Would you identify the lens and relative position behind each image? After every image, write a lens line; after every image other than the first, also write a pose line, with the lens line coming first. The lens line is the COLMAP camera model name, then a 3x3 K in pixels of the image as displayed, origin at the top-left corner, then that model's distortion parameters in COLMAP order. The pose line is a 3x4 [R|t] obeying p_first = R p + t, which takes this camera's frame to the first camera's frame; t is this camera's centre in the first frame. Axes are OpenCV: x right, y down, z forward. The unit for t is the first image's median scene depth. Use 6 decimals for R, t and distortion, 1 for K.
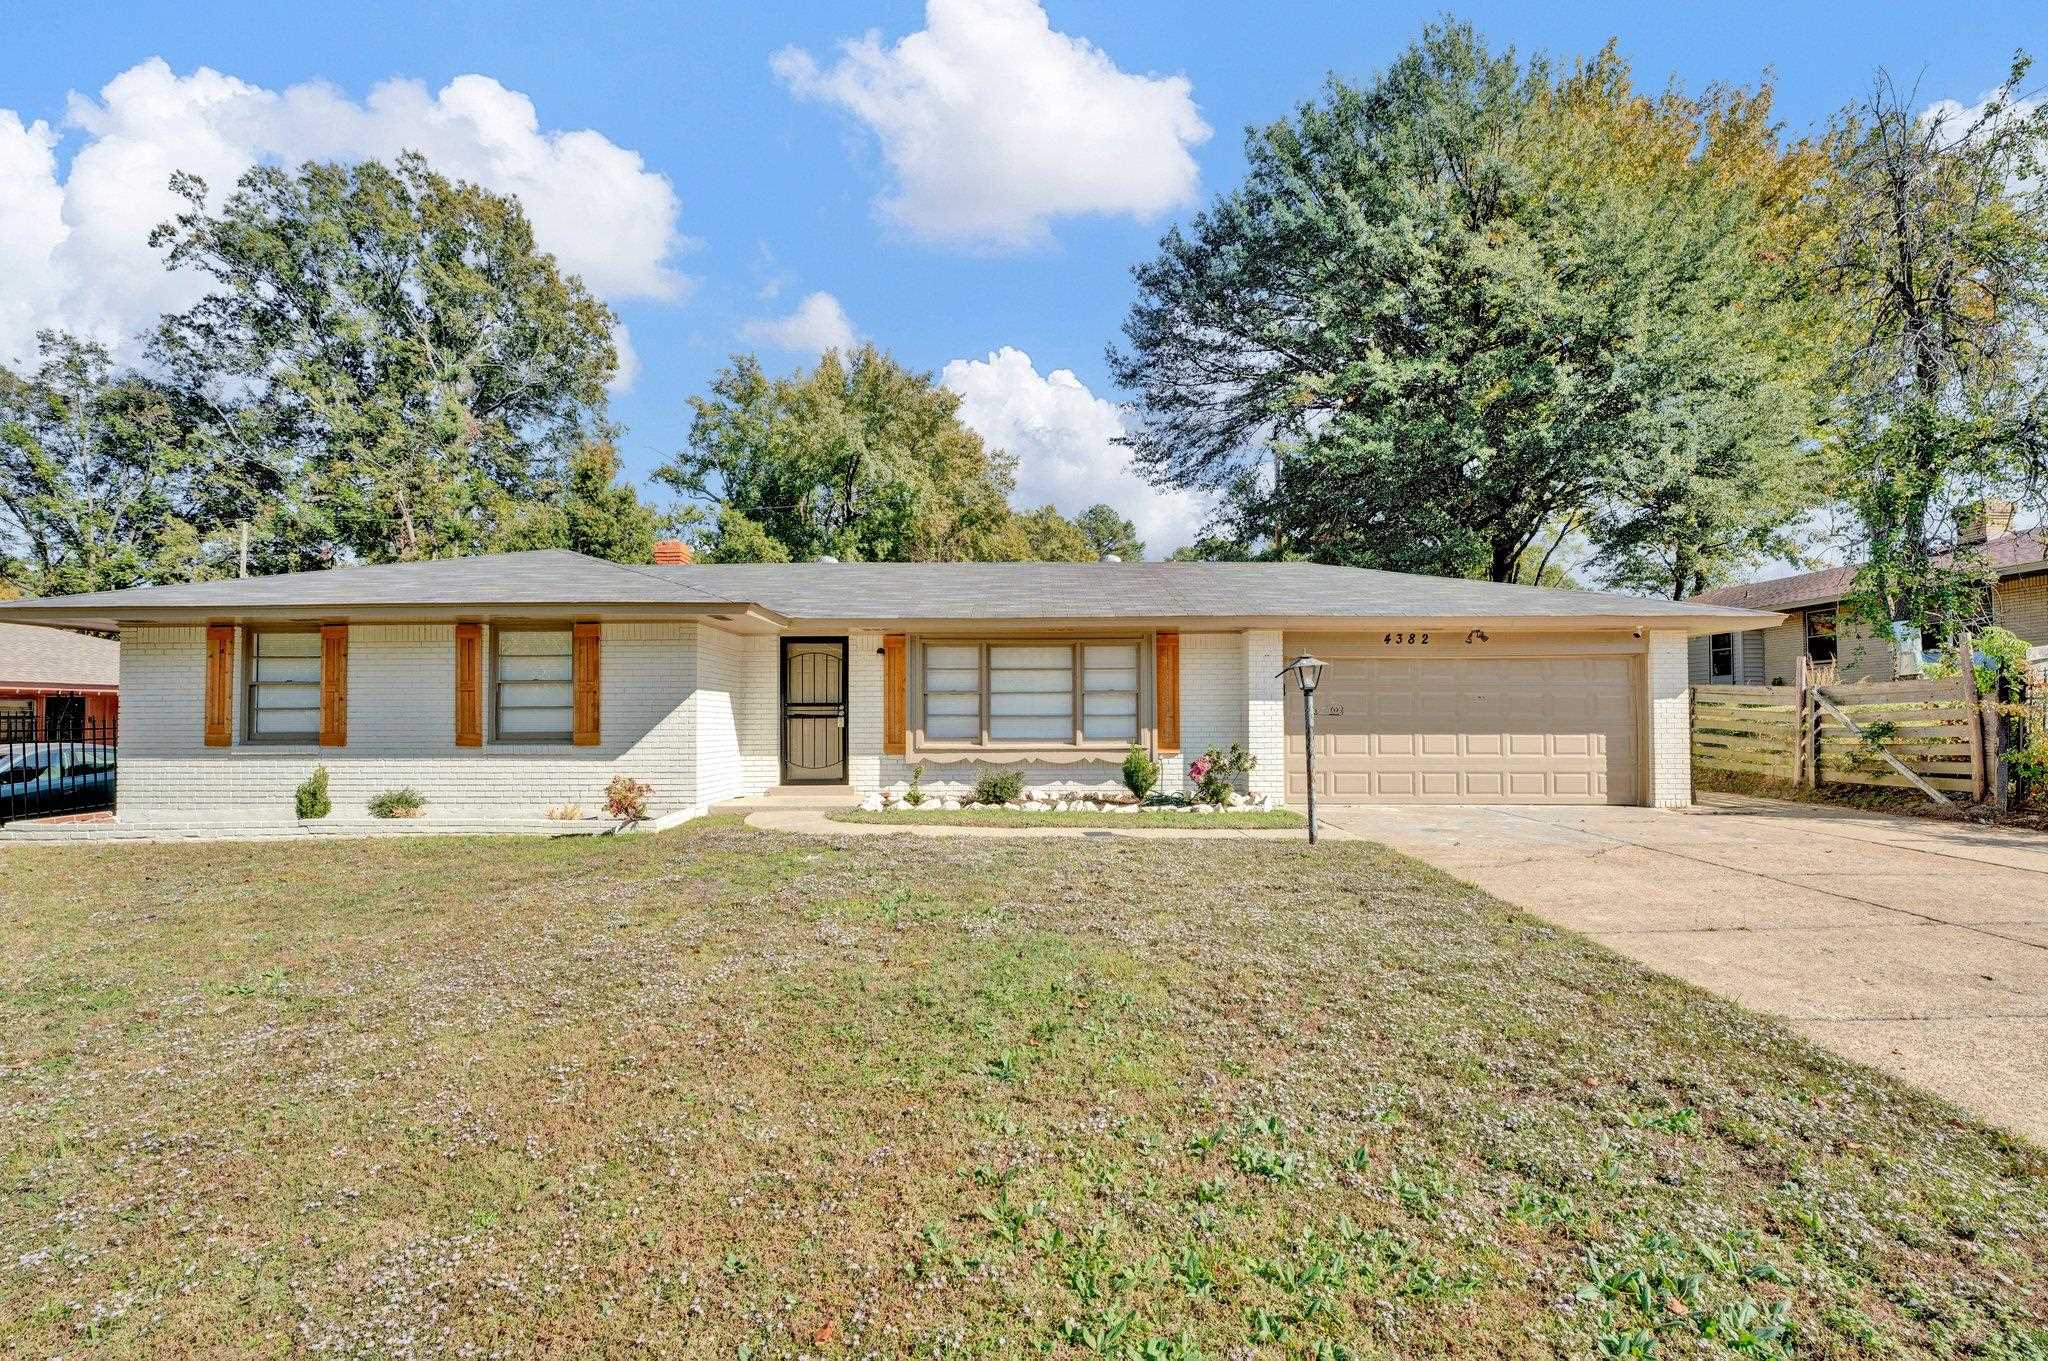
lens RADIAL K [[891.6, 0, 1020.2], [0, 891.6, 724.8], [0, 0, 1]] dist [-0.031417, 0.006185]
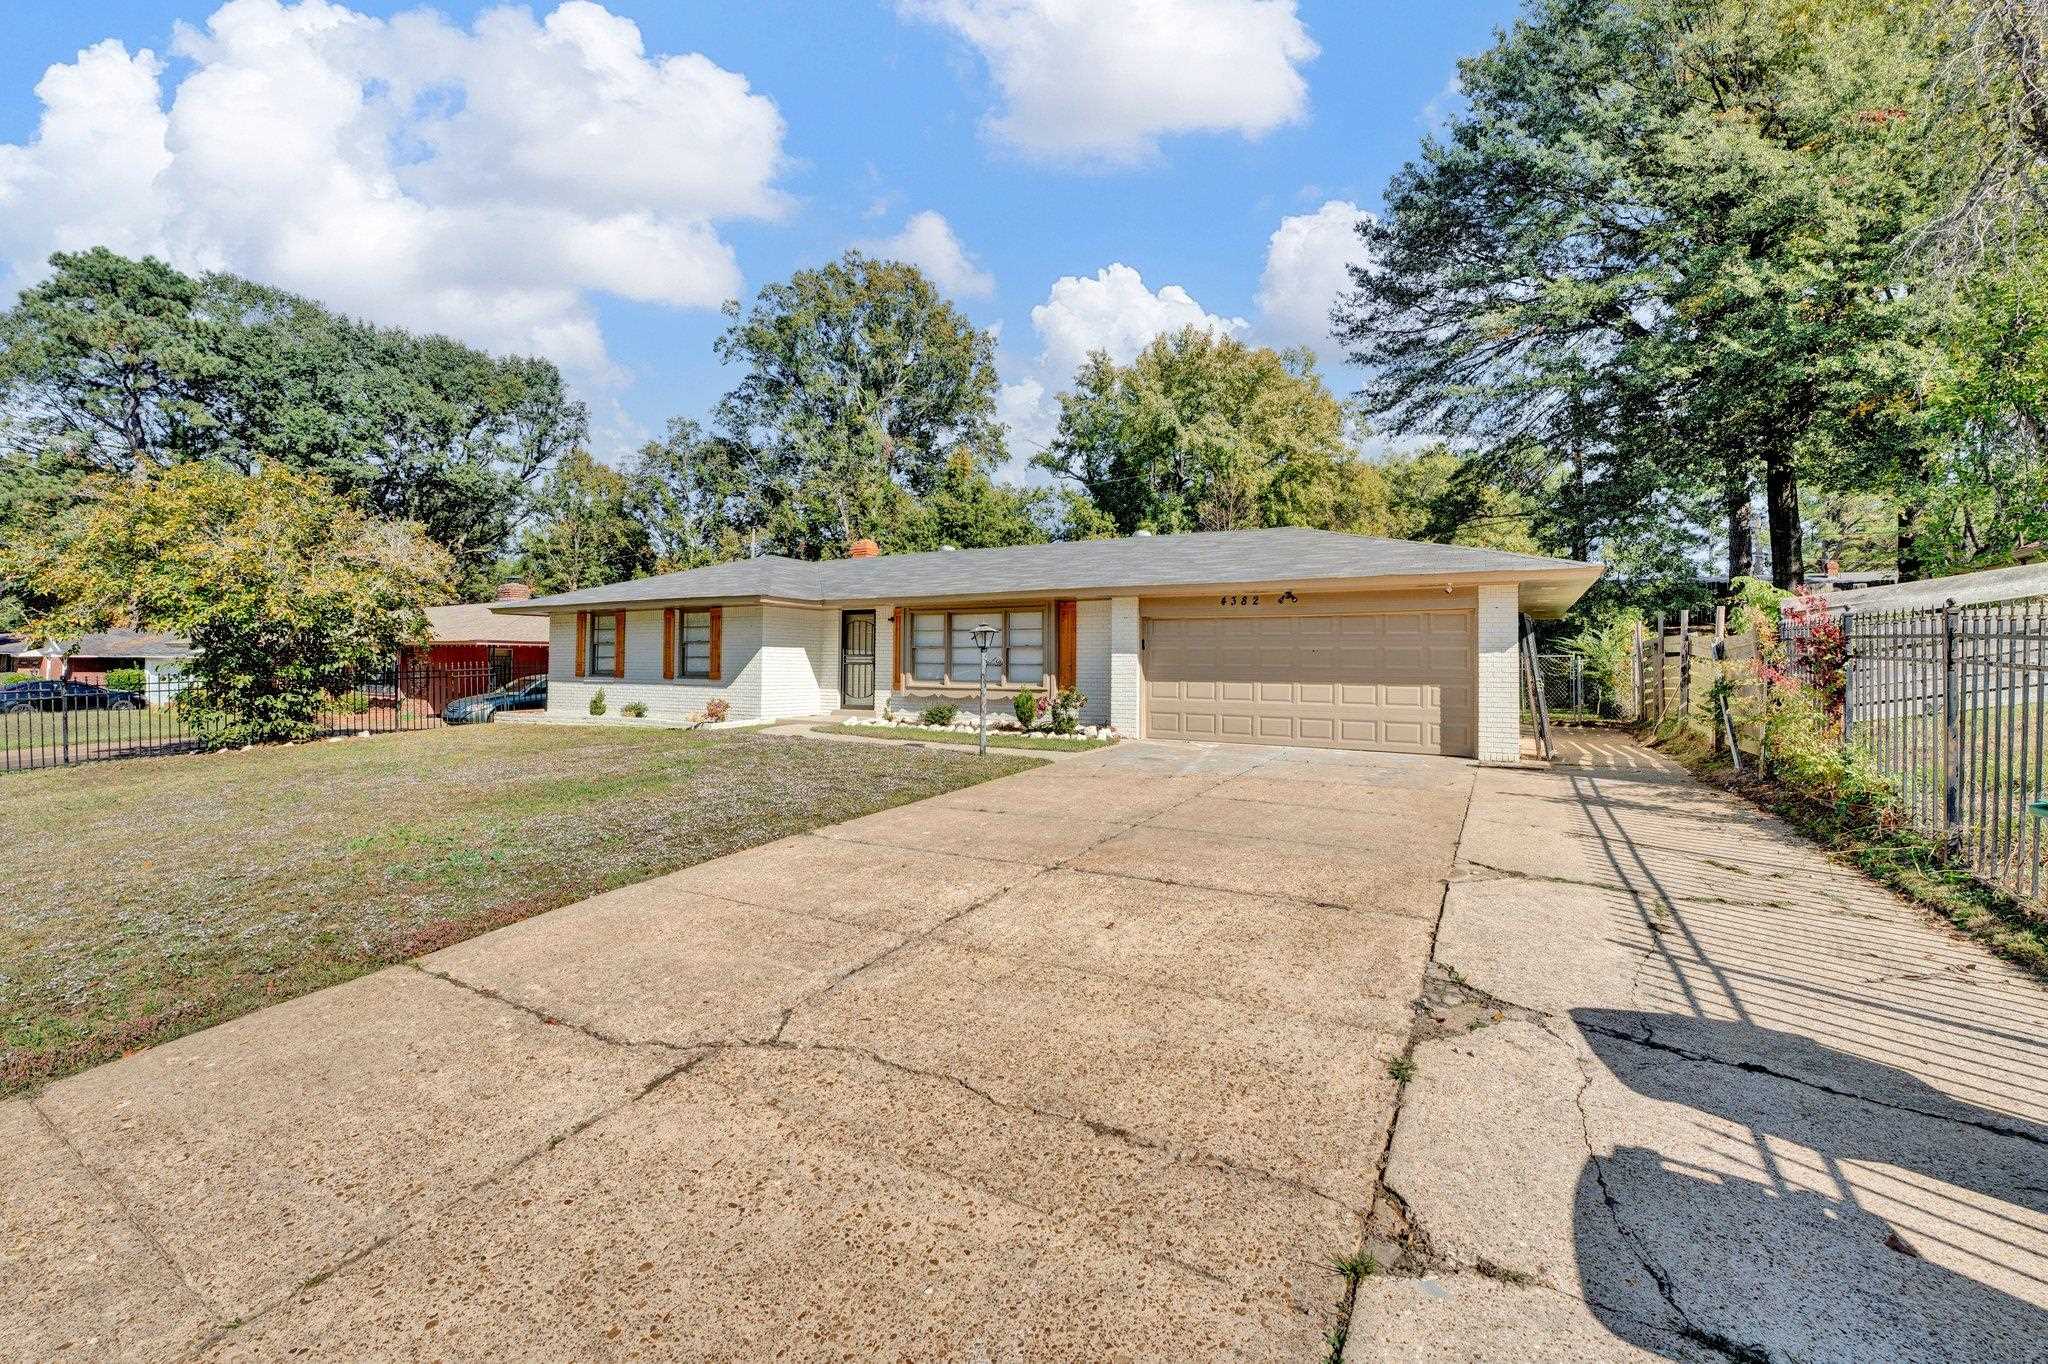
lens RADIAL K [[851.2, 0, 1024.0], [0, 851.2, 682.0], [0, 0, 1]] dist [-0.032709, 0.000191]
pose [[0.868271, 0.018880, -0.495731, 0.629165], [-0.010752, 0.999757, 0.019244, -0.007322], [0.495974, -0.011379, 0.868263, -0.094149]]
